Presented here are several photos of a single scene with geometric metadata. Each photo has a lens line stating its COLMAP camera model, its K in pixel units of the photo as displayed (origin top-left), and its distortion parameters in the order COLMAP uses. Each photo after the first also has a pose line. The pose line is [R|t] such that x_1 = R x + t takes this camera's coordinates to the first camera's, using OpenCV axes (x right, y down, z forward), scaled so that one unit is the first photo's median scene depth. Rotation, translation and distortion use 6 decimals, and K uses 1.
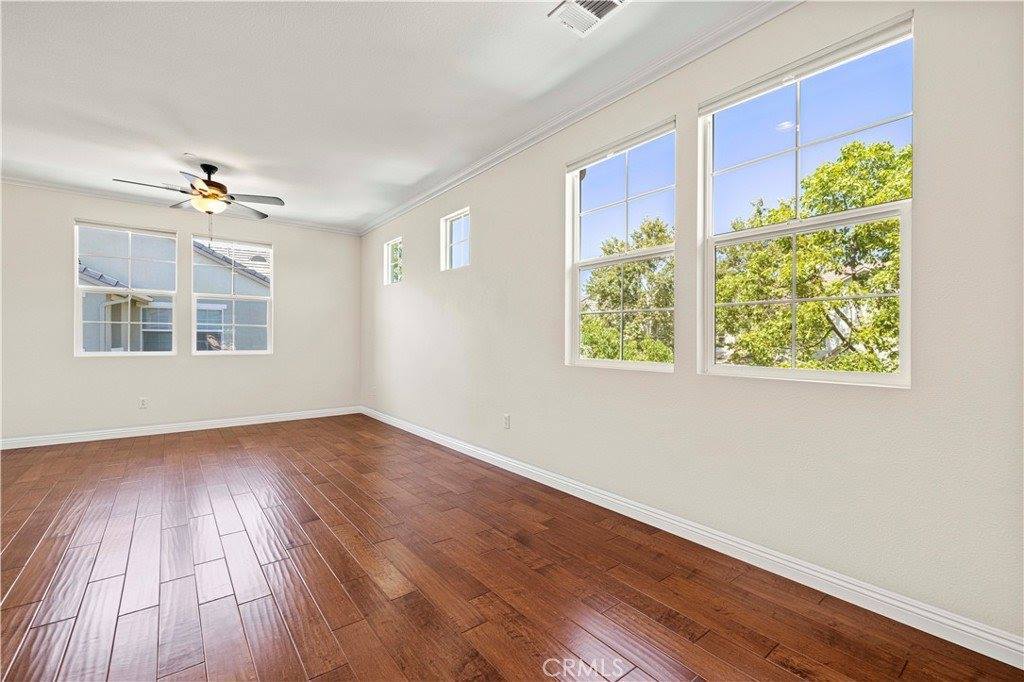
lens RADIAL K [[436.3, 0, 515.0], [0, 436.3, 340.9], [0, 0, 1]] dist [0.001683, -0.000223]
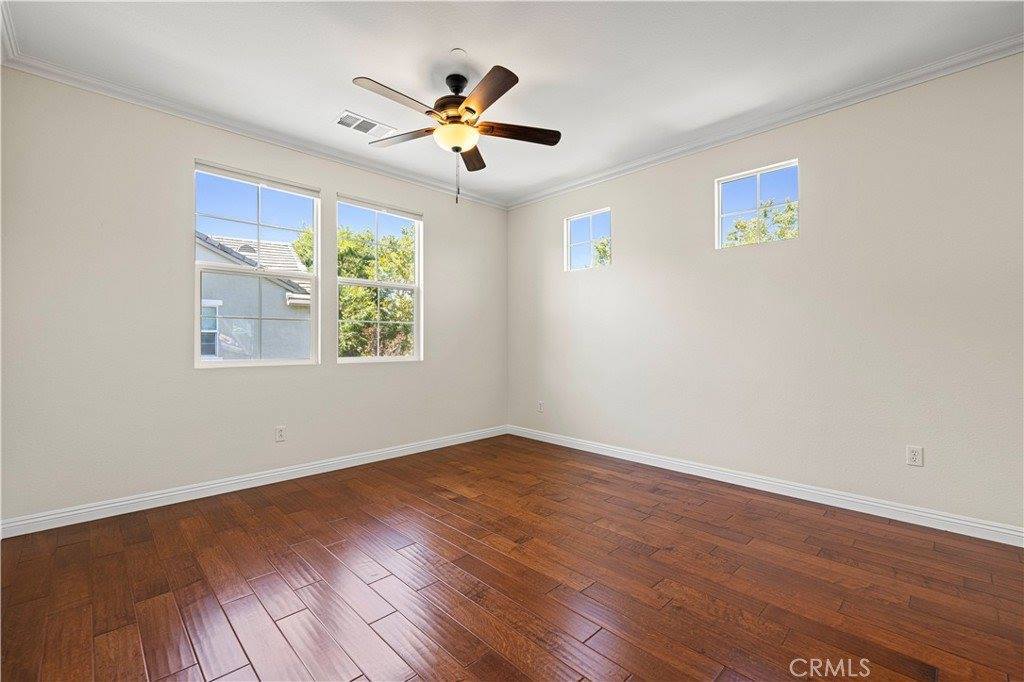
lens RADIAL K [[436.0, 0, 506.6], [0, 436.0, 340.8], [0, 0, 1]] dist [0.002024, 0.000333]
pose [[0.995376, 0.000707, 0.096050, -0.687803], [-0.000135, 0.999982, -0.005964, 0.002558], [-0.096053, 0.005923, 0.995359, 0.333176]]
